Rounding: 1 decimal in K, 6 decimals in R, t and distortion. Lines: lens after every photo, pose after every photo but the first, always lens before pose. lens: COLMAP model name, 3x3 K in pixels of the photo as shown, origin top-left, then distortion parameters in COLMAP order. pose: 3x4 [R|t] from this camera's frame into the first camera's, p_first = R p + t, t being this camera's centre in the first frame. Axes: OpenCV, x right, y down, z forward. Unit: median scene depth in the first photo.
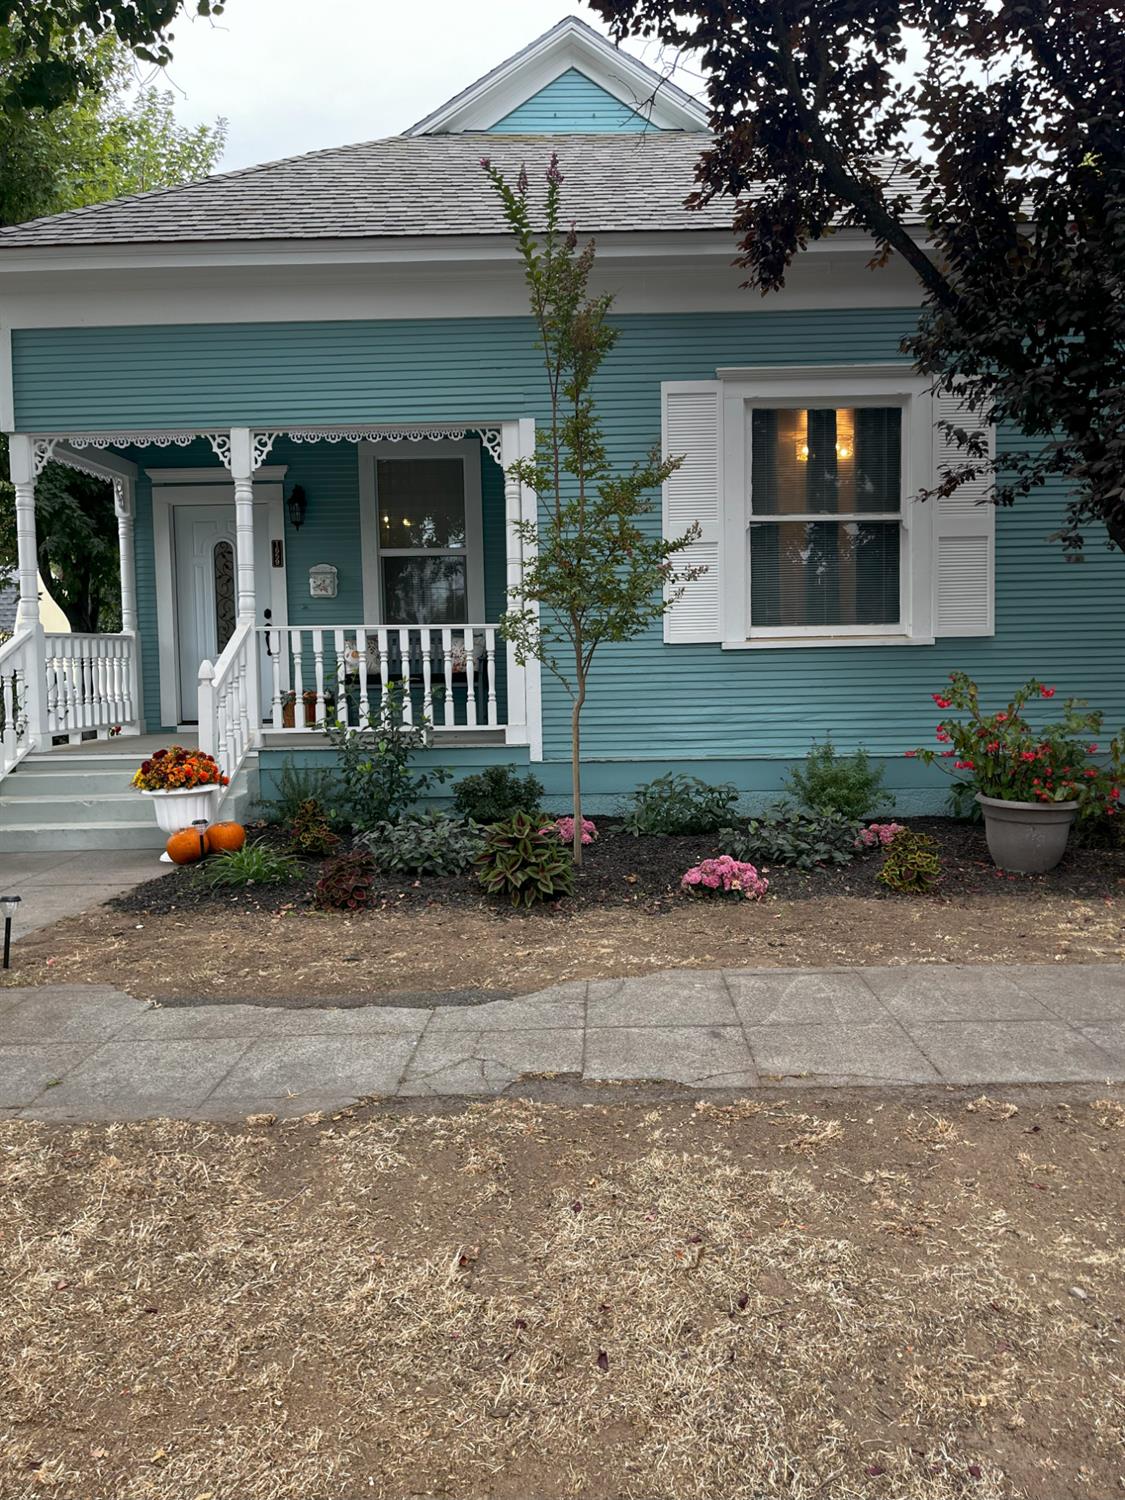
lens RADIAL K [[1152.0, 0, 559.1], [0, 1152.0, 758.0], [0, 0, 1]] dist [0.021921, -0.012251]
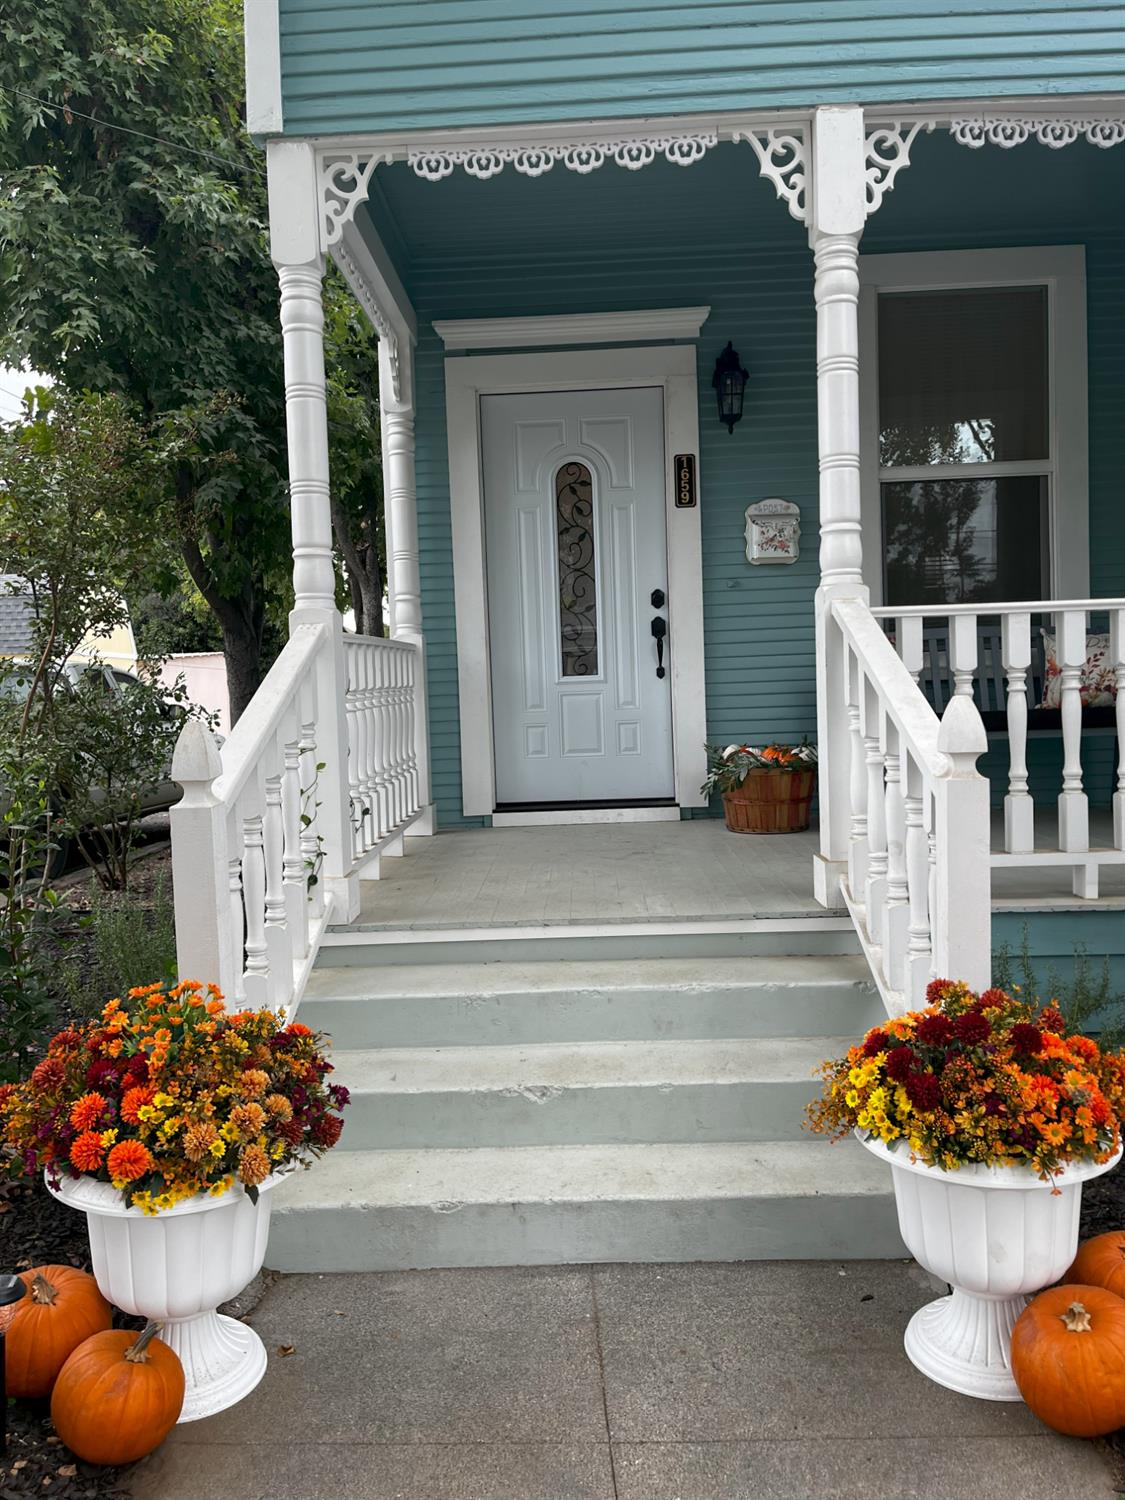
lens RADIAL K [[1220.2, 0, 562.5], [0, 1220.2, 750.0], [0, 0, 1]] dist [0.016244, -0.003557]
pose [[0.999614, -0.014867, -0.023475, -0.361940], [0.014147, 0.999434, -0.030533, -0.051633], [0.023916, 0.030189, 0.999258, 0.575475]]
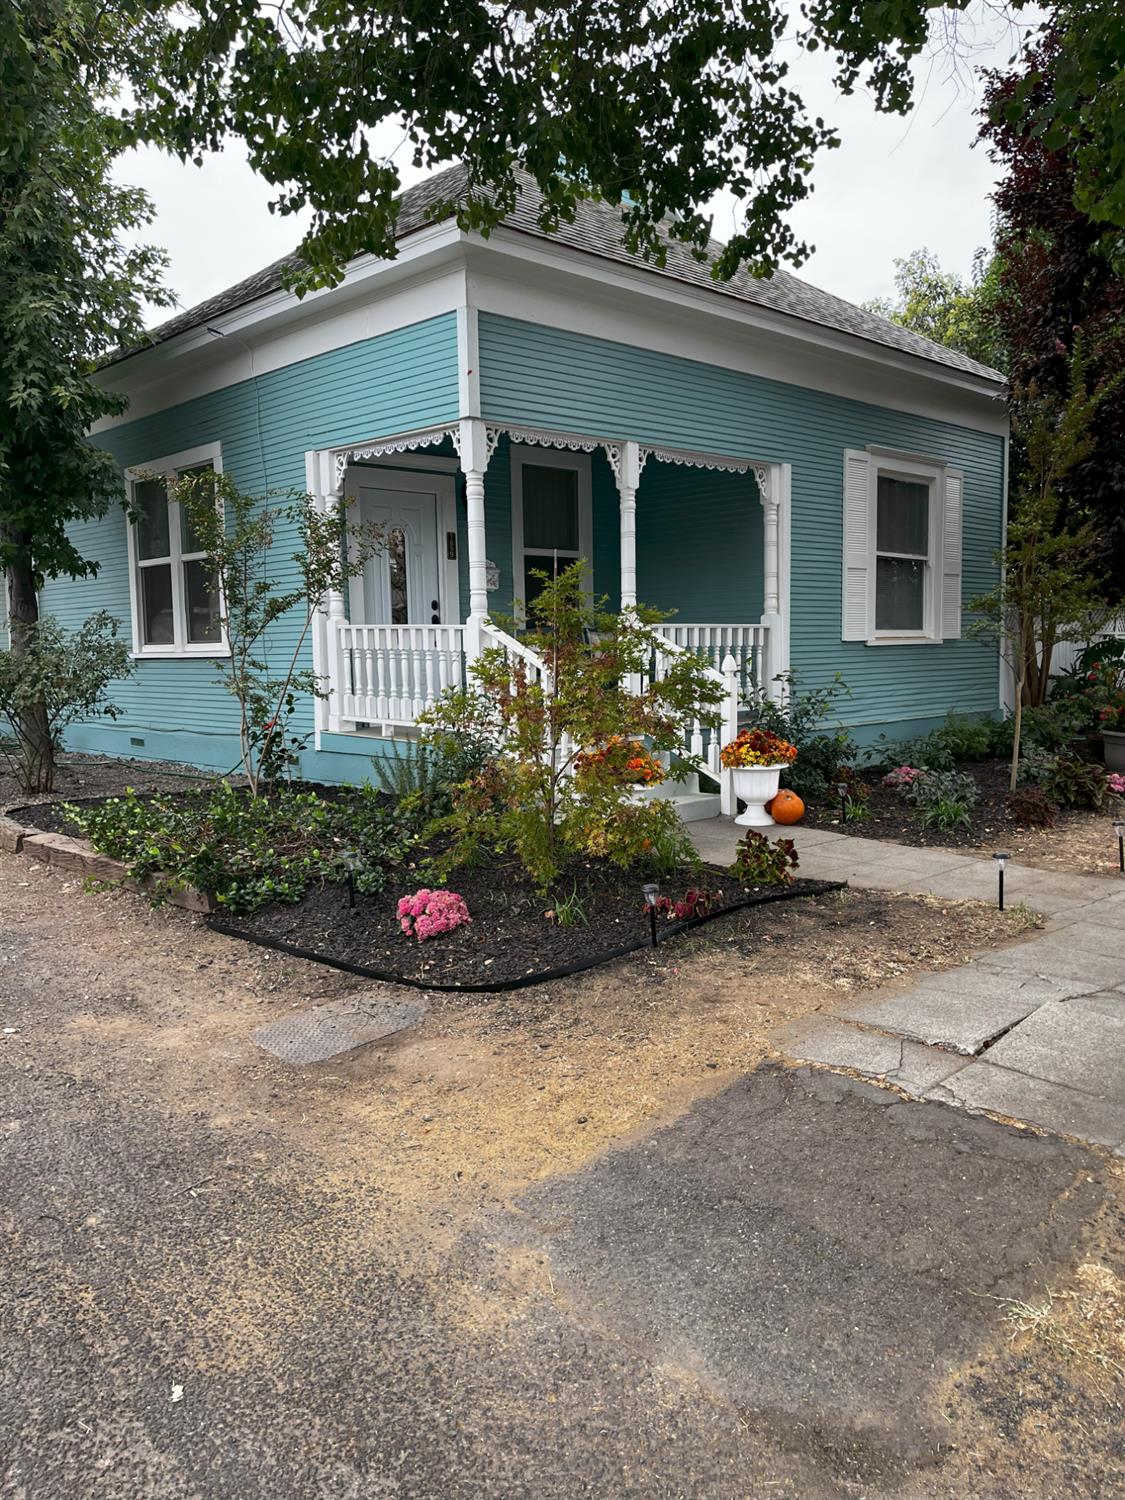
lens RADIAL K [[1132.9, 0, 557.1], [0, 1132.9, 735.4], [0, 0, 1]] dist [0.090692, -0.115139]
pose [[0.697186, -0.055223, 0.714760, -1.098568], [0.045765, 0.998423, 0.032499, -0.047753], [-0.715428, 0.010053, 0.698614, 0.301285]]
